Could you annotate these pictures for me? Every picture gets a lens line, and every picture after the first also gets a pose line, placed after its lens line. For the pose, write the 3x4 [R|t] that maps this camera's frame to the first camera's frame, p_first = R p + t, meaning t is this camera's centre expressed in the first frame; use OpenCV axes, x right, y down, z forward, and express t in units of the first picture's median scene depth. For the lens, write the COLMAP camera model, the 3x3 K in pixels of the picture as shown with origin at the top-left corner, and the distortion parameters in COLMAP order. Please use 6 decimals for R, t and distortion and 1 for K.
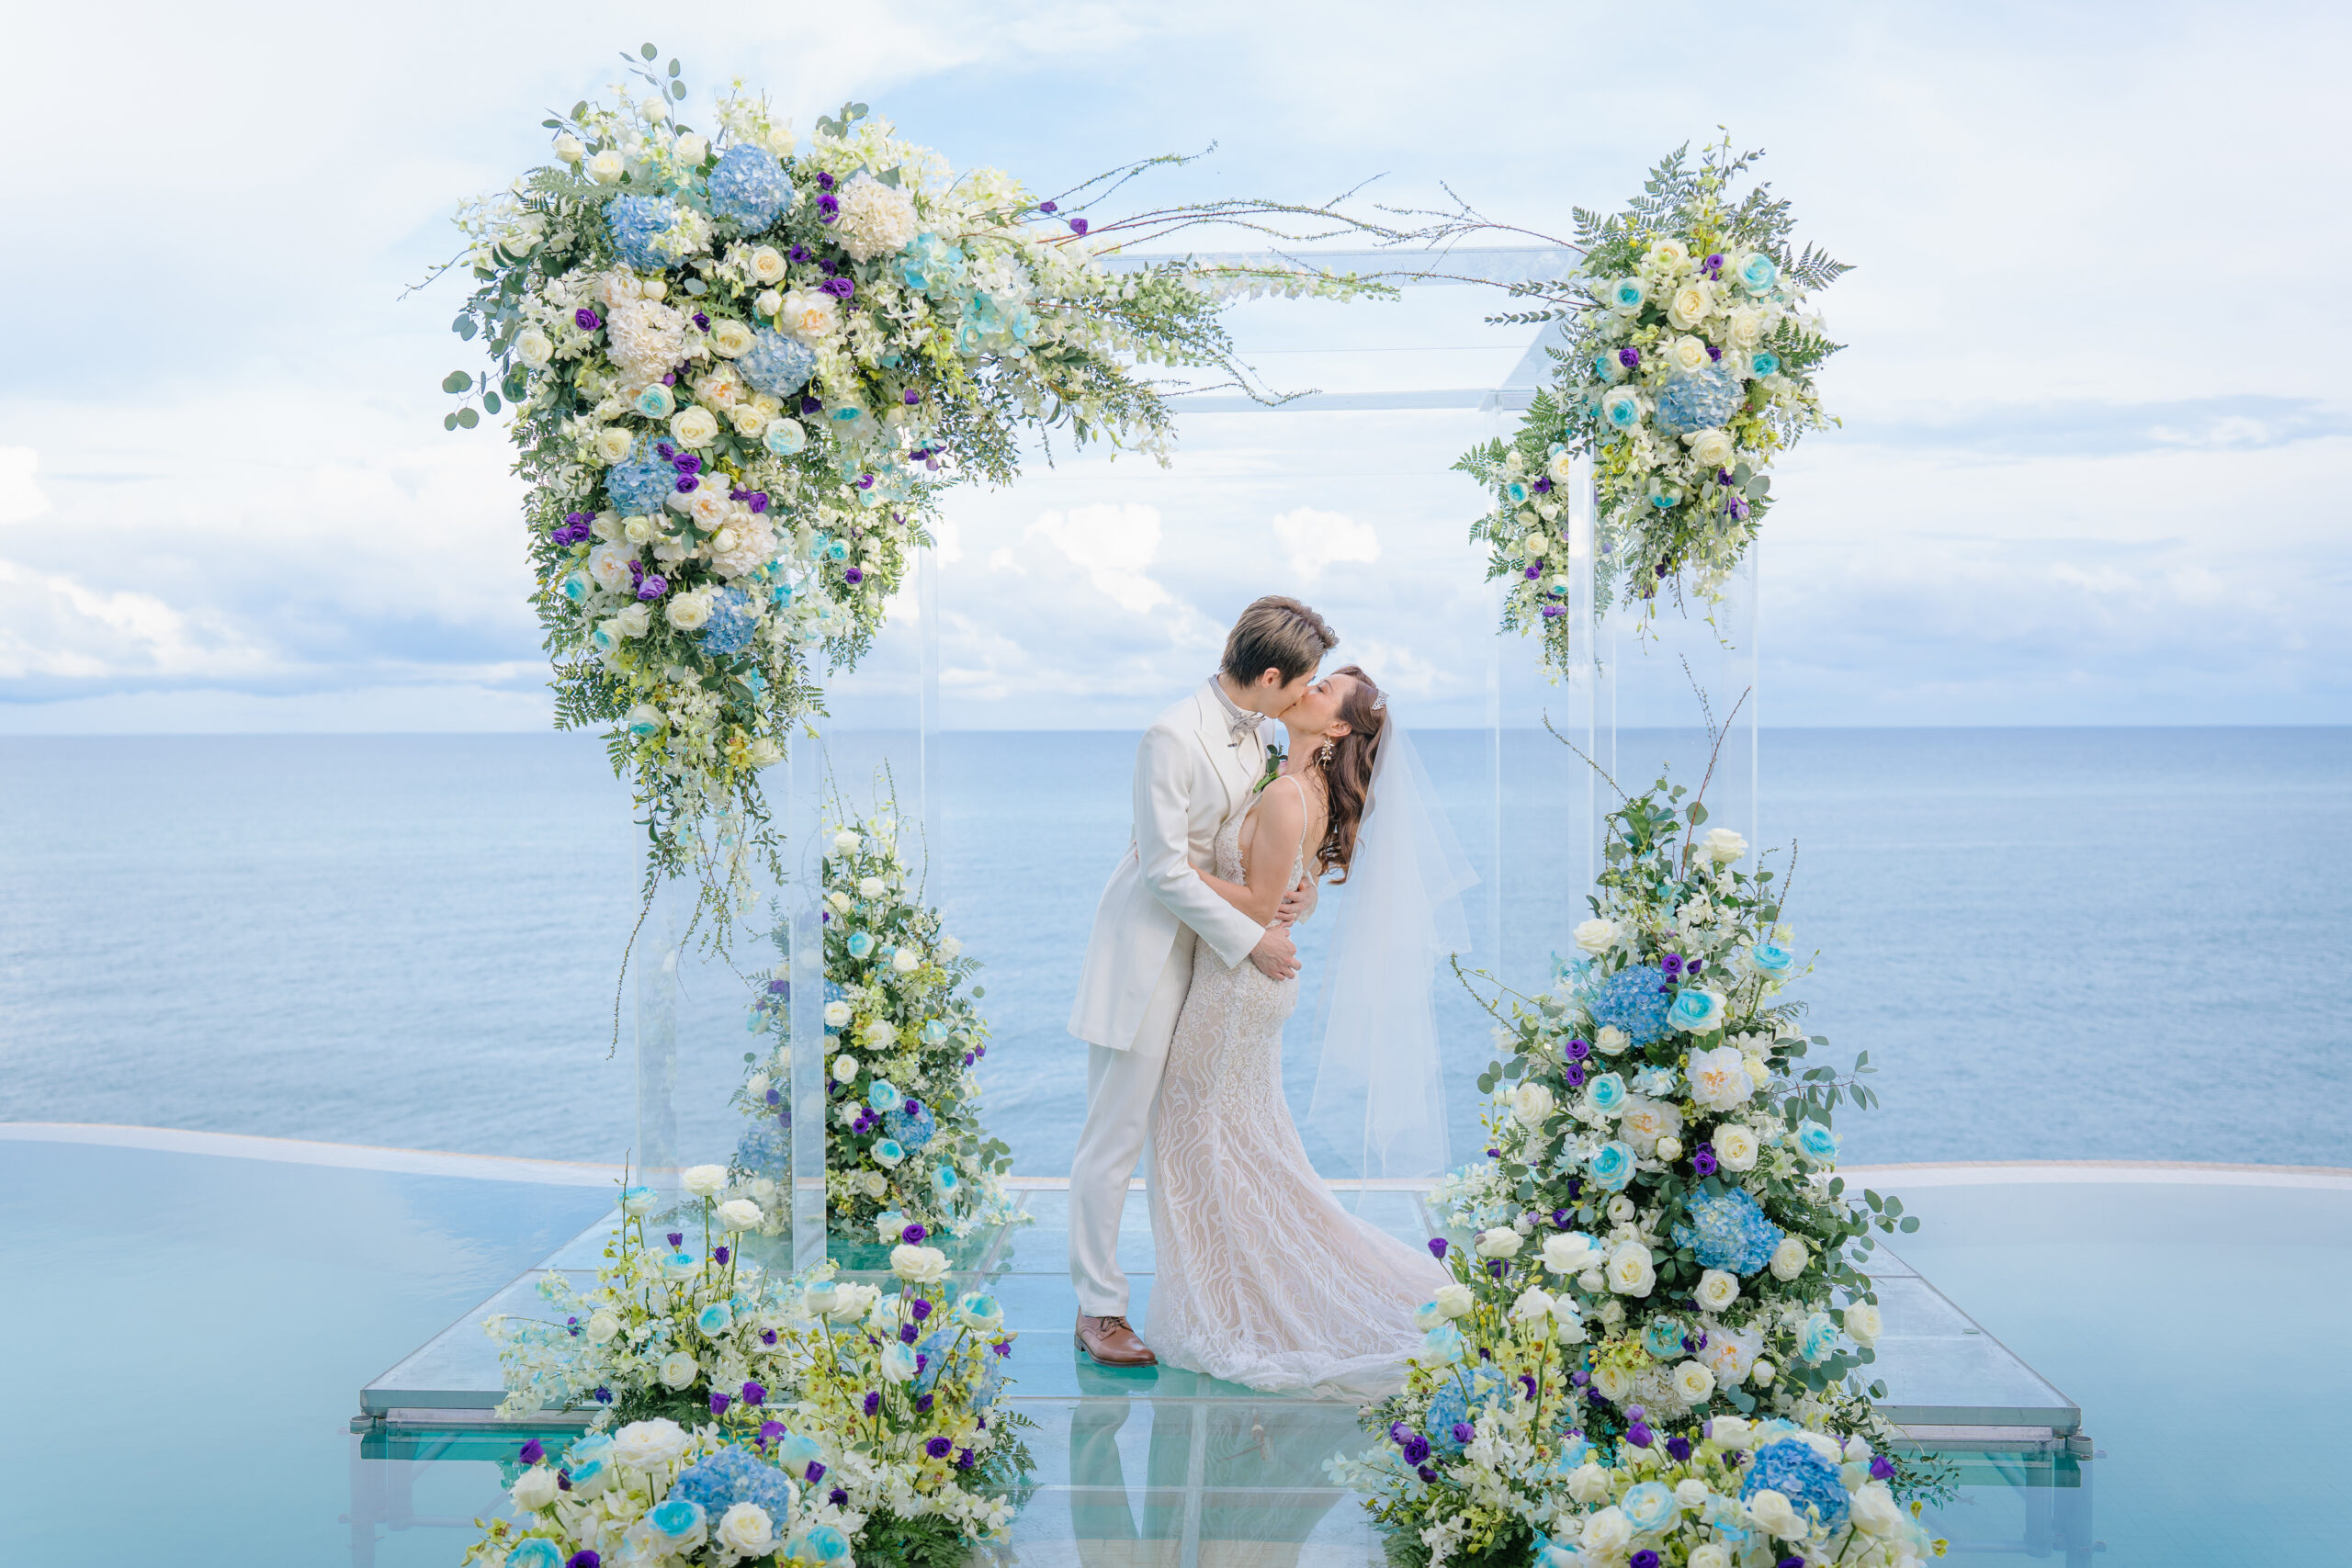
lens RADIAL K [[2423.8, 0, 1168.0], [0, 2423.8, 783.5], [0, 0, 1]] dist [-0.013473, 0.000000]
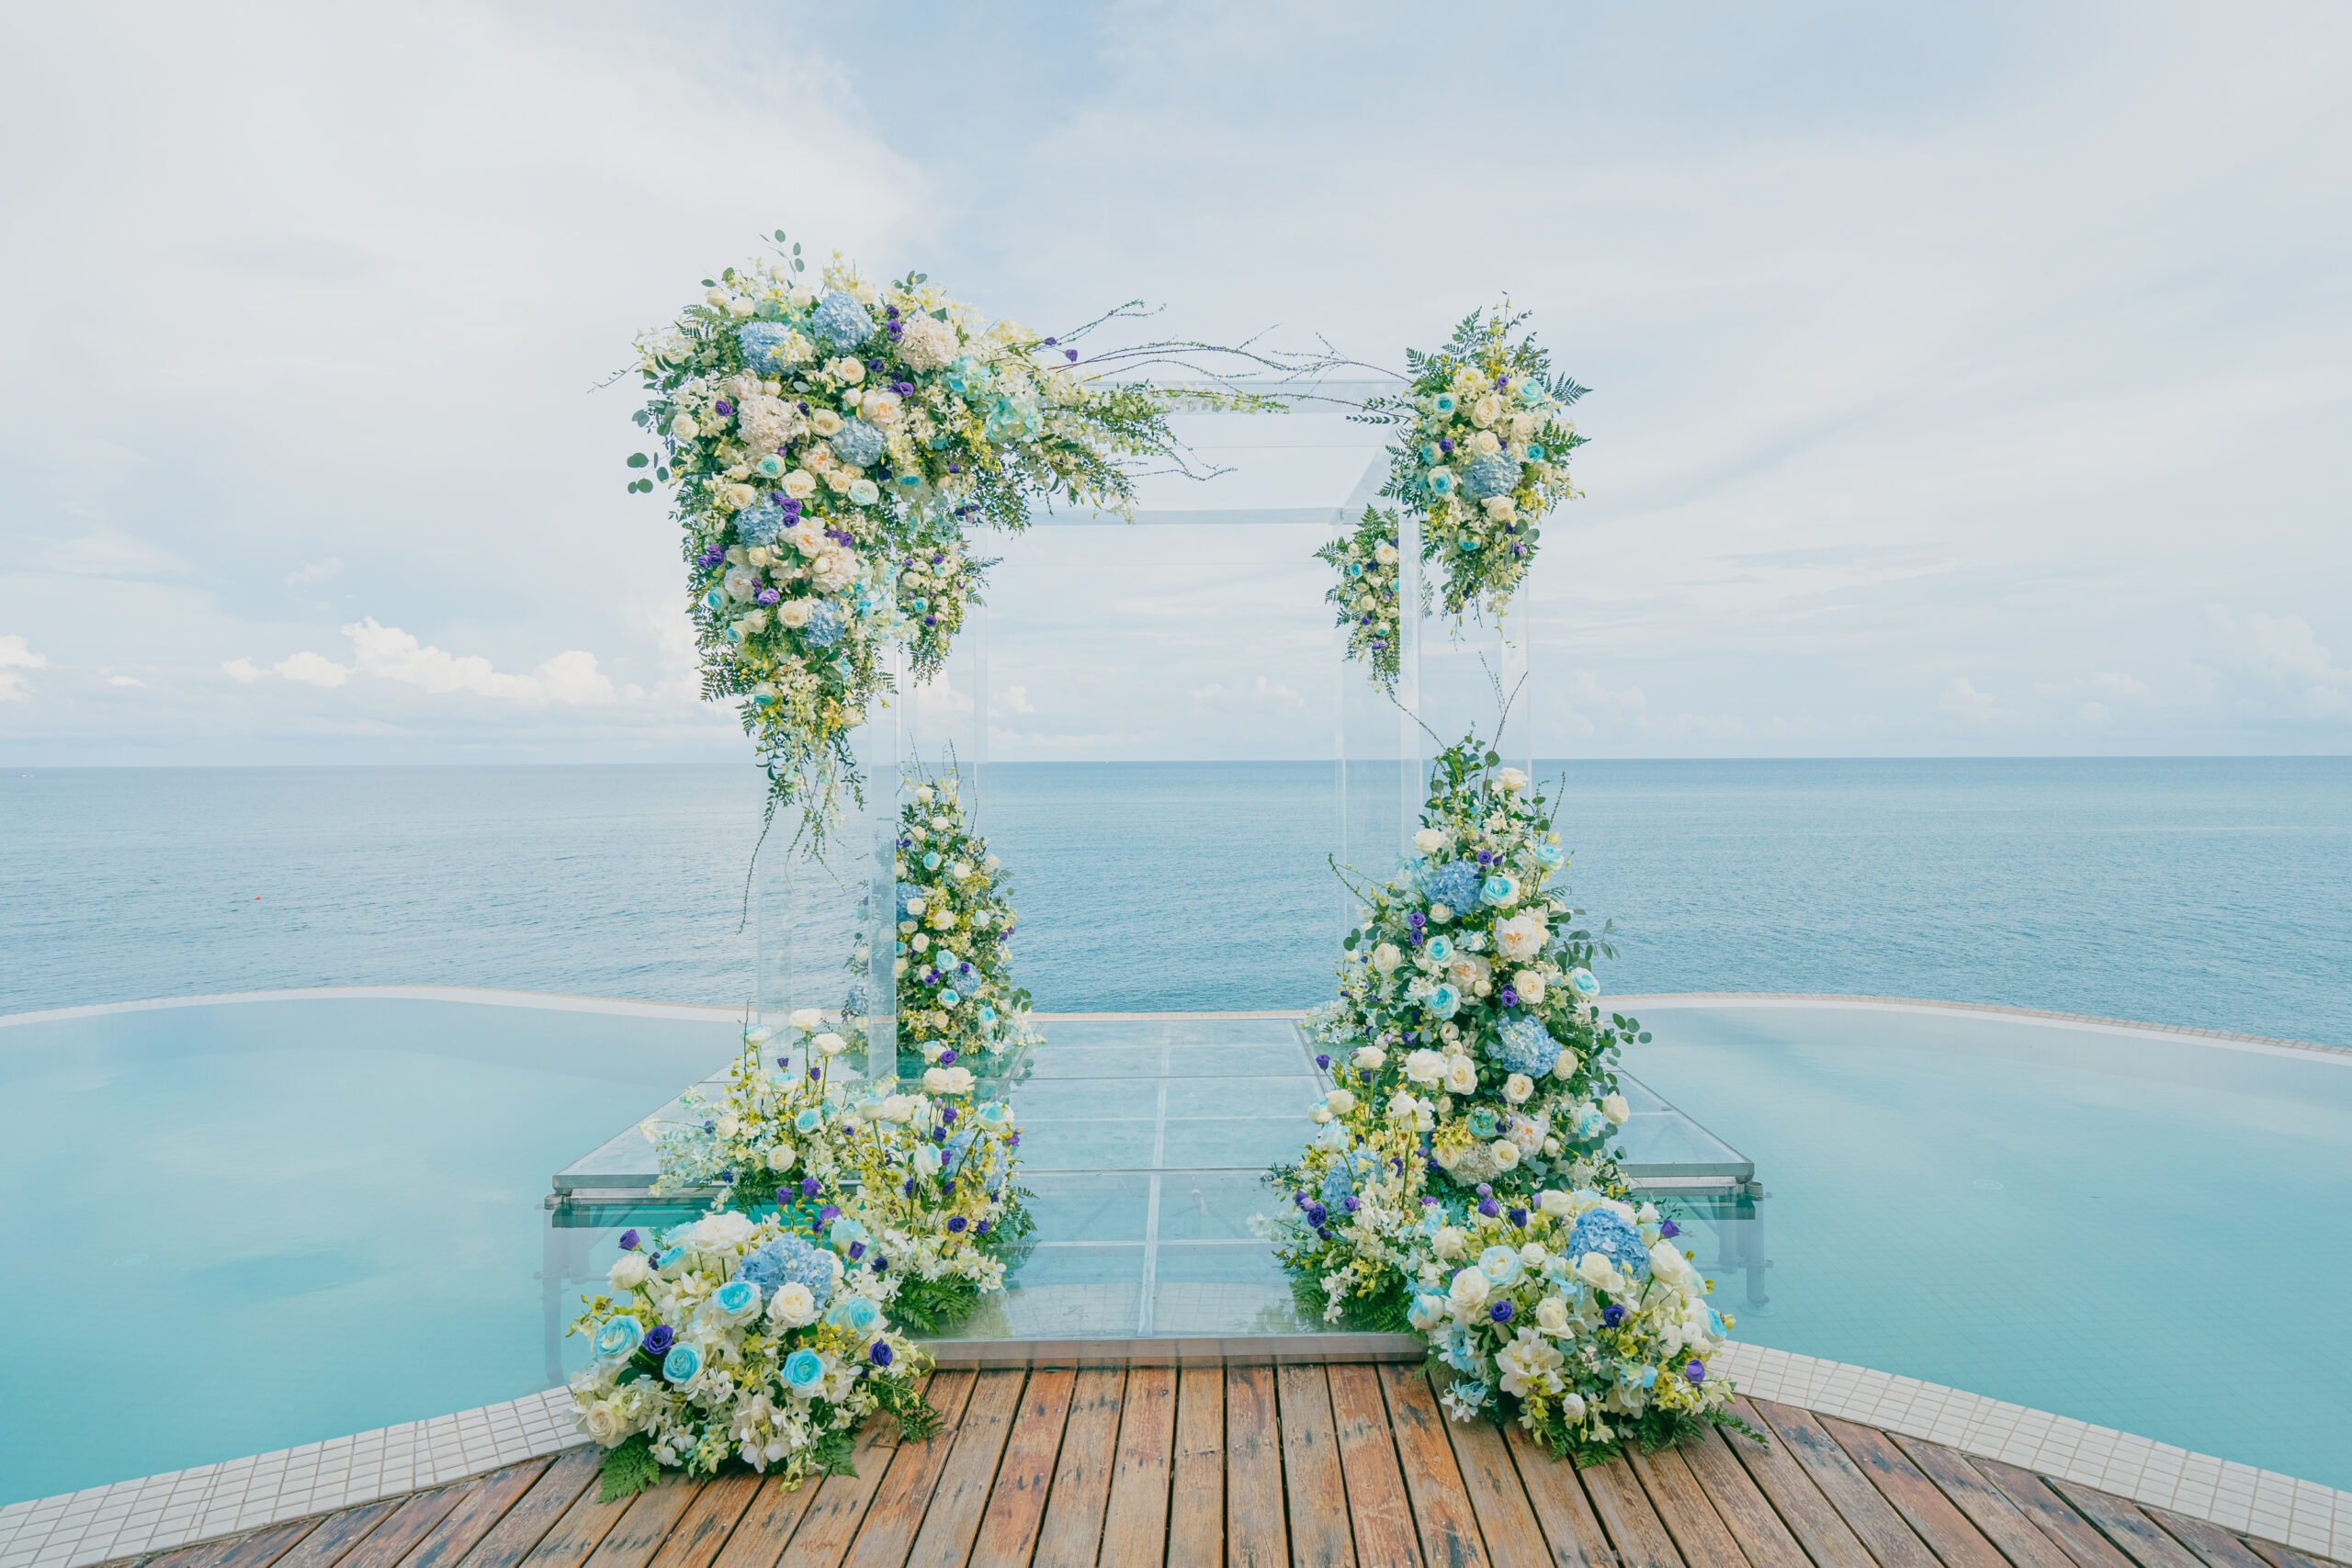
lens RADIAL K [[1201.5, 0, 1211.2], [0, 1201.5, 733.5], [0, 0, 1]] dist [-0.002942, 0.000969]
pose [[0.998138, -0.000087, 0.060992, 0.003030], [0.003993, 0.997947, -0.063919, 0.044148], [-0.060861, 0.064043, 0.996090, 0.285487]]
